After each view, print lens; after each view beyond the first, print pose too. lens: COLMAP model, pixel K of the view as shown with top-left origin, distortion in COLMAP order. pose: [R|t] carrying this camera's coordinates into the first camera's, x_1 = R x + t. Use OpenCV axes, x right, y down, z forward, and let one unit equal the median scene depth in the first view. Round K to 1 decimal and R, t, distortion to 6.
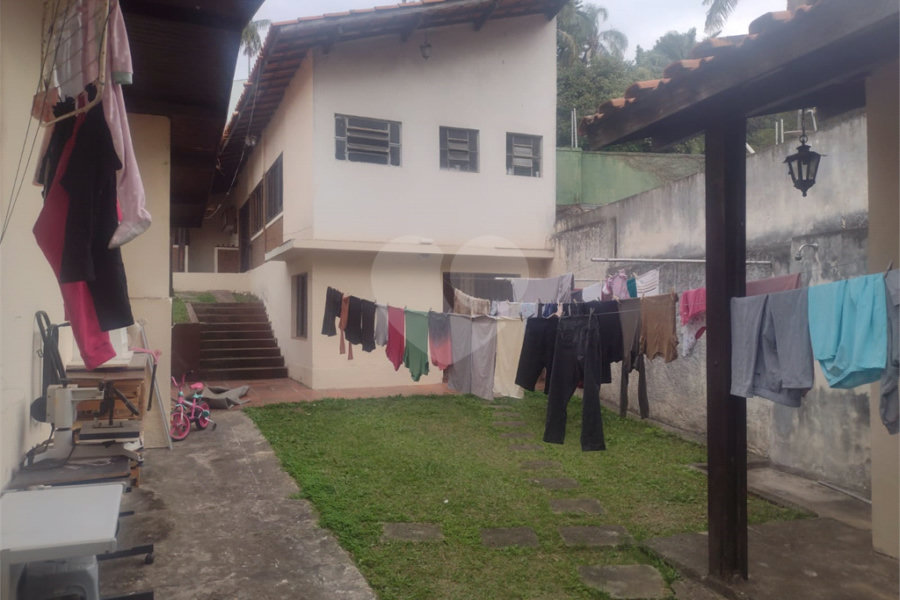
lens RADIAL K [[670.8, 0, 449.9], [0, 670.8, 298.9], [0, 0, 1]] dist [0.030937, -0.004793]
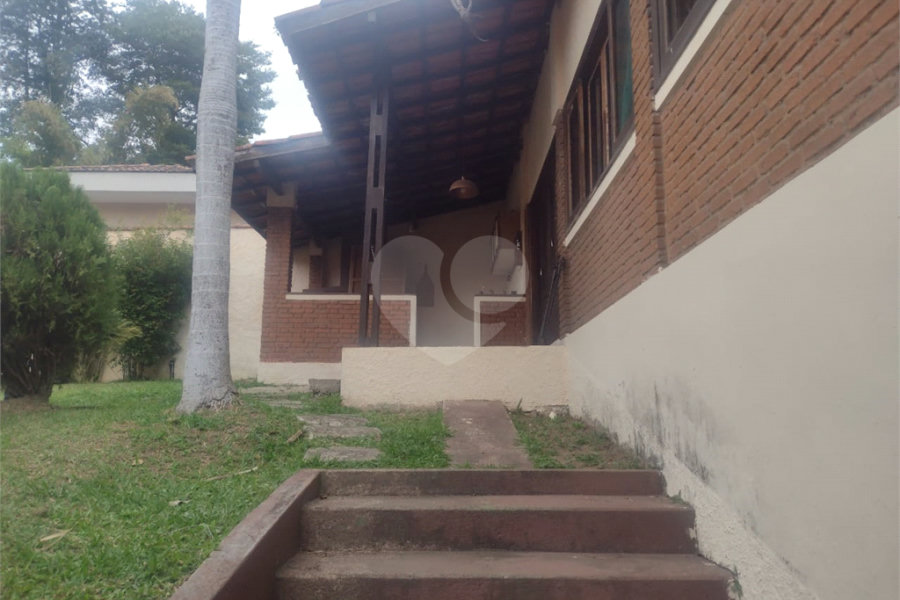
lens RADIAL K [[670.8, 0, 450.5], [0, 670.8, 299.4], [0, 0, 1]] dist [0.030937, -0.004793]
pose [[0.919084, -0.060696, -0.389358, -0.222188], [-0.002722, 0.987065, -0.160297, -0.009276], [0.394051, 0.148386, 0.907031, 0.690360]]
